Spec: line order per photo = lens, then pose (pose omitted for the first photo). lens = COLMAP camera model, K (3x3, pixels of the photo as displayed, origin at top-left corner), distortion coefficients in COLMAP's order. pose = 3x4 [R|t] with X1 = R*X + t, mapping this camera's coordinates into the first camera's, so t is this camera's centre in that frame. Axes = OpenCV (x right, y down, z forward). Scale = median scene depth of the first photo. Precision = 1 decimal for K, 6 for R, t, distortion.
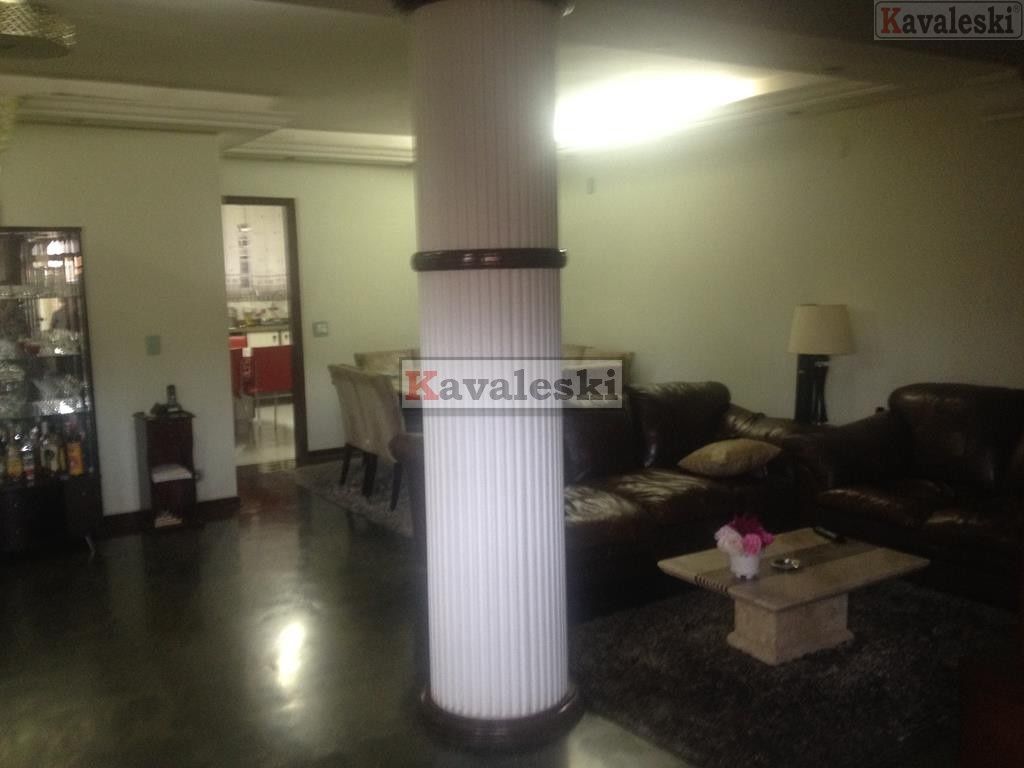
lens RADIAL K [[956.3, 0, 515.4], [0, 956.3, 381.6], [0, 0, 1]] dist [0.125674, -0.272379]
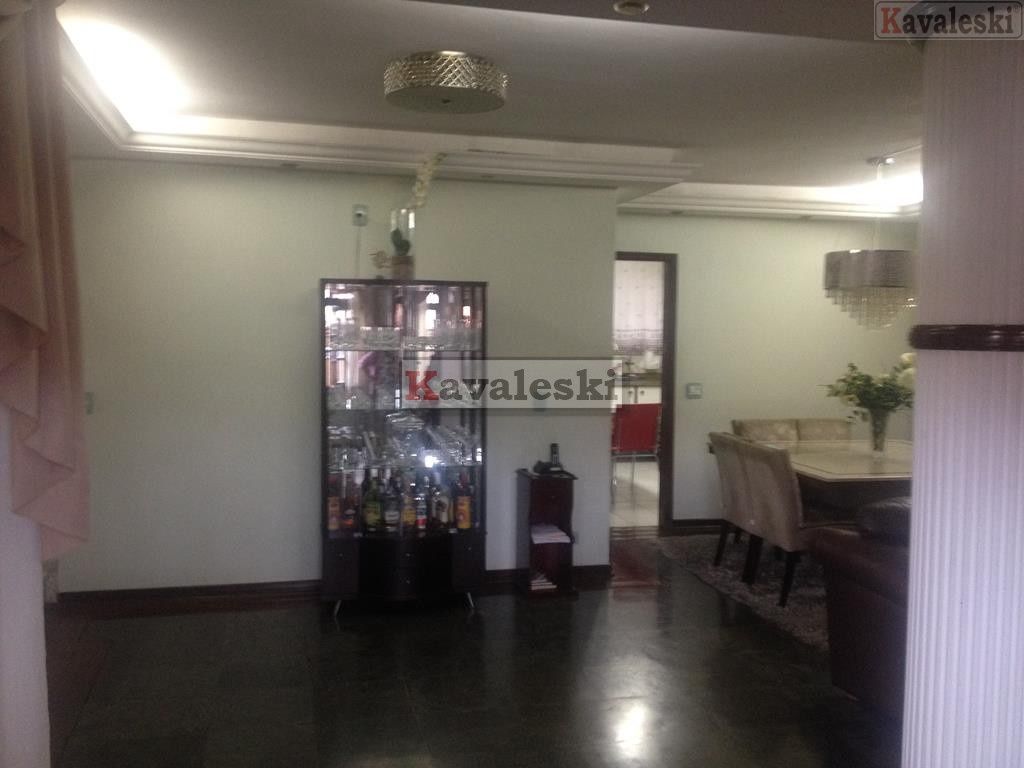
lens RADIAL K [[956.3, 0, 515.4], [0, 956.3, 381.6], [0, 0, 1]] dist [0.125674, -0.272379]
pose [[0.943931, 0.056655, -0.325245, -0.082039], [-0.074005, 0.996406, -0.041214, -0.016001], [0.321741, 0.062973, 0.944731, 0.070453]]
